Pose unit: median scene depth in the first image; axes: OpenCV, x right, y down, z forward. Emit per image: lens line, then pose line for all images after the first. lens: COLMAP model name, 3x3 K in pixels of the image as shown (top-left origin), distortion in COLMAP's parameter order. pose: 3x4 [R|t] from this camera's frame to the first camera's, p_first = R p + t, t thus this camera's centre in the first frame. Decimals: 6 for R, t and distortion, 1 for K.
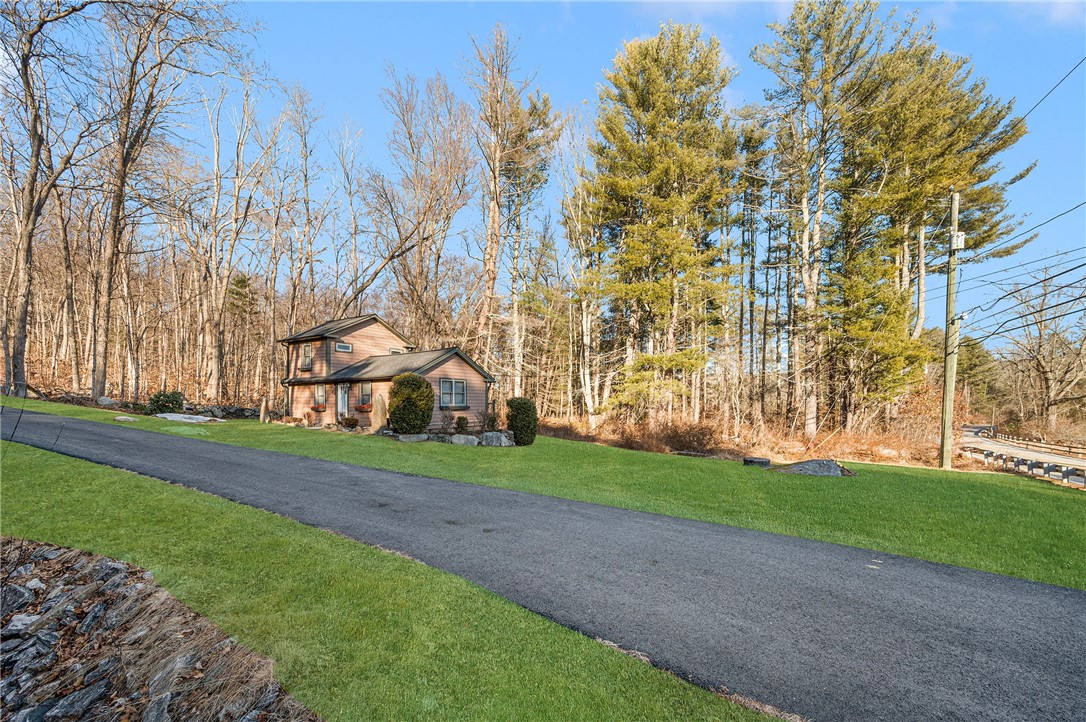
lens RADIAL K [[419.7, 0, 542.5], [0, 419.7, 387.5], [0, 0, 1]] dist [-0.000483, -0.000011]
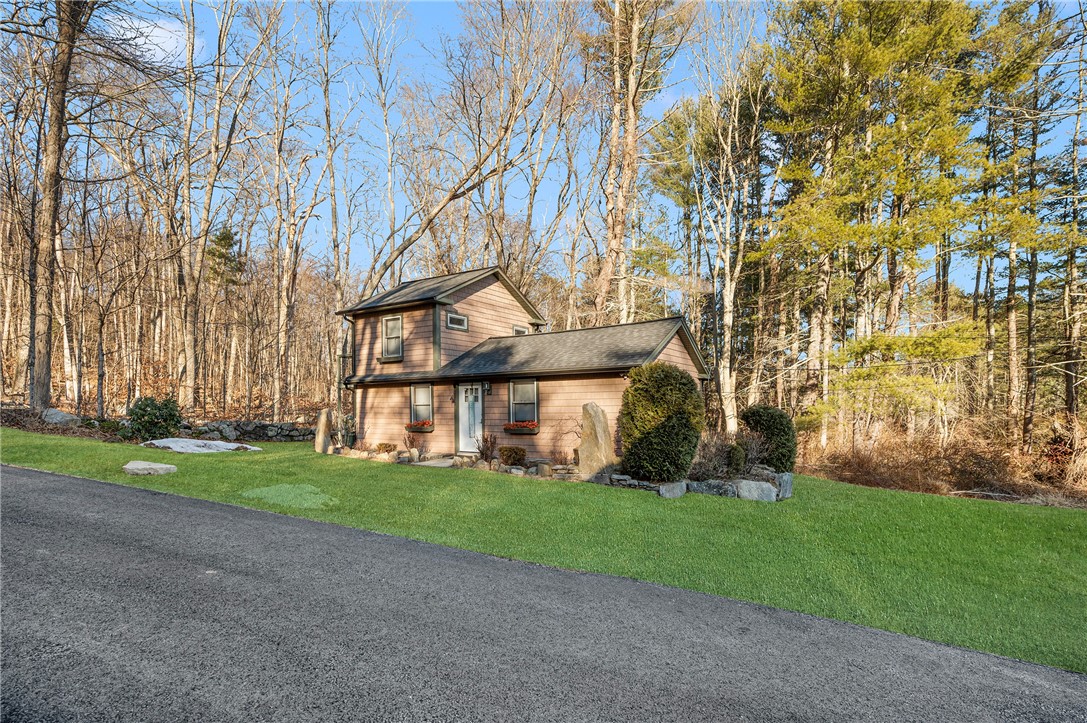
lens RADIAL K [[516.2, 0, 545.7], [0, 516.2, 395.4], [0, 0, 1]] dist [0.002059, -0.000404]
pose [[0.999939, -0.005051, -0.009851, -0.336324], [0.005178, 0.999903, 0.012917, -0.001195], [0.009785, -0.012967, 0.999868, 0.277540]]
